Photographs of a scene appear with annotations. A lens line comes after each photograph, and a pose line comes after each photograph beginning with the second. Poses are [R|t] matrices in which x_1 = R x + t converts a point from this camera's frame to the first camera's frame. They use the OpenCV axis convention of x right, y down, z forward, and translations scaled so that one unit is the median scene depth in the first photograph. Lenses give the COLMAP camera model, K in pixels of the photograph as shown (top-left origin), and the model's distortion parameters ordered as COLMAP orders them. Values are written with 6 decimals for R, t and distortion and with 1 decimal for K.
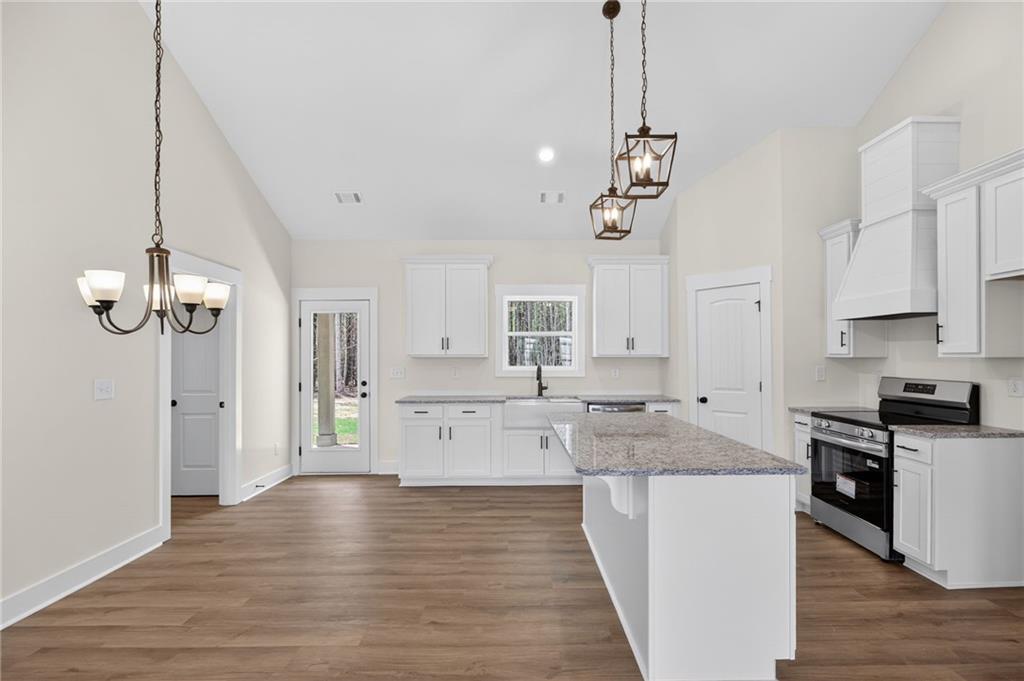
lens RADIAL K [[459.9, 0, 527.0], [0, 459.9, 357.3], [0, 0, 1]] dist [-0.004153, -0.000744]
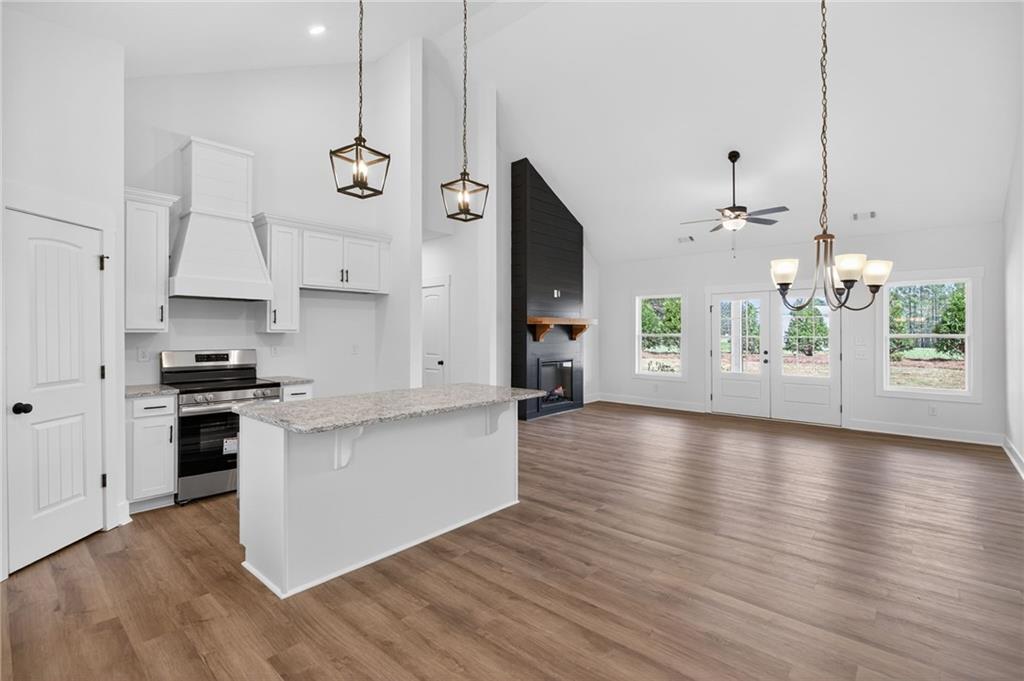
lens RADIAL K [[459.9, 0, 516.3], [0, 459.9, 327.5], [0, 0, 1]] dist [-0.004153, -0.000744]
pose [[-0.731604, 0.011478, 0.681633, -0.660612], [0.003281, 0.999906, -0.013315, 0.006183], [-0.681722, -0.007505, -0.731573, 1.513356]]
